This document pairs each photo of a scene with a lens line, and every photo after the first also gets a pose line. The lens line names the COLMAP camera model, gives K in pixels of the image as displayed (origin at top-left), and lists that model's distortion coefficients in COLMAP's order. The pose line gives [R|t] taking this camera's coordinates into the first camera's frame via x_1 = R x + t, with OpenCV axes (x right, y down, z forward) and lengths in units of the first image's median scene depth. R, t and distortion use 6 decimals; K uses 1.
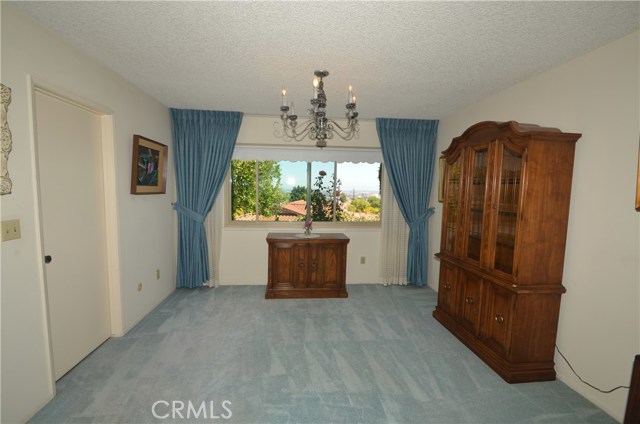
lens RADIAL K [[285.2, 0, 314.1], [0, 285.2, 212.4], [0, 0, 1]] dist [-0.013003, -0.002550]
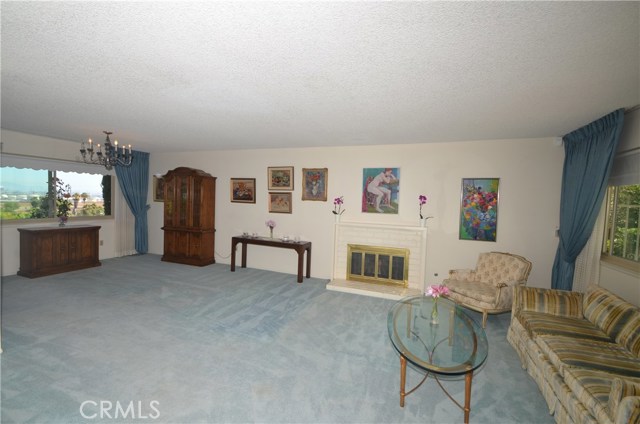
lens RADIAL K [[285.2, 0, 316.5], [0, 285.2, 213.5], [0, 0, 1]] dist [-0.013003, -0.002550]
pose [[0.453037, -0.038189, 0.890673, -0.896808], [0.053695, 0.998437, 0.015498, 0.081955], [-0.889873, 0.040803, 0.454379, -0.910385]]
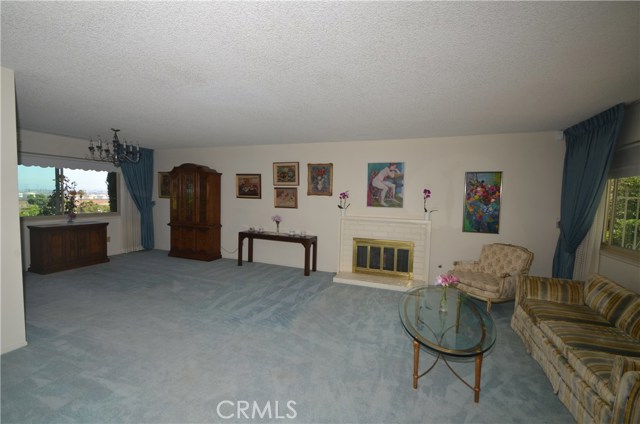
lens RADIAL K [[285.2, 0, 316.8], [0, 285.2, 213.7], [0, 0, 1]] dist [-0.013003, -0.002550]
pose [[0.446821, -0.058105, 0.892734, -0.946227], [0.063234, 0.997444, 0.033271, 0.083134], [-0.892386, 0.041585, 0.449353, -0.884101]]
